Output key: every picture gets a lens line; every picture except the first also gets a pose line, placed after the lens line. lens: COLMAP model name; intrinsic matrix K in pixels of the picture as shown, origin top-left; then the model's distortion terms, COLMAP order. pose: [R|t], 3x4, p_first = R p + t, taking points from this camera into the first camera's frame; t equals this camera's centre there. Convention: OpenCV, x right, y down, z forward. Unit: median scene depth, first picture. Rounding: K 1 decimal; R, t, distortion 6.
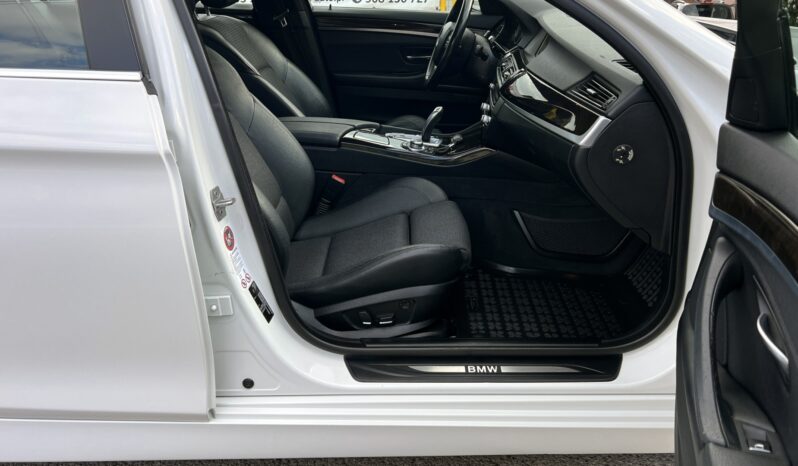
lens RADIAL K [[625.0, 0, 392.8], [0, 625.0, 235.6], [0, 0, 1]] dist [0.061733, -0.070888]
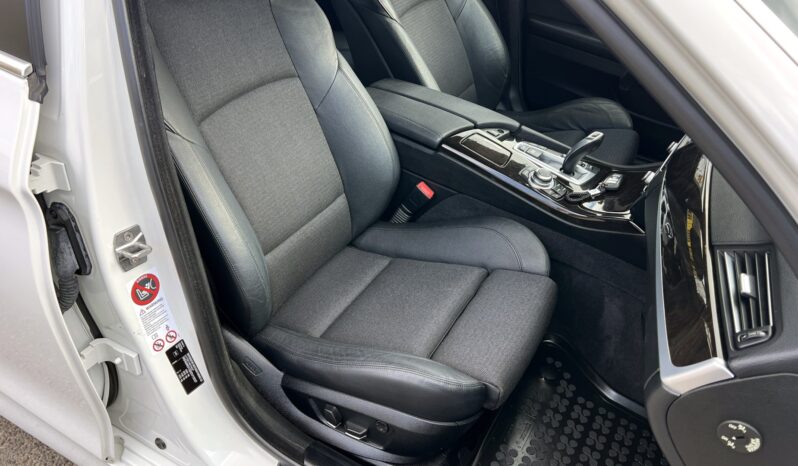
lens RADIAL K [[625.0, 0, 402.0], [0, 625.0, 230.6], [0, 0, 1]] dist [0.061733, -0.070888]
pose [[0.873148, 0.350882, -0.338369, 0.166413], [-0.277031, 0.928354, 0.247817, -0.231307], [0.401081, -0.122642, 0.907796, 0.304769]]
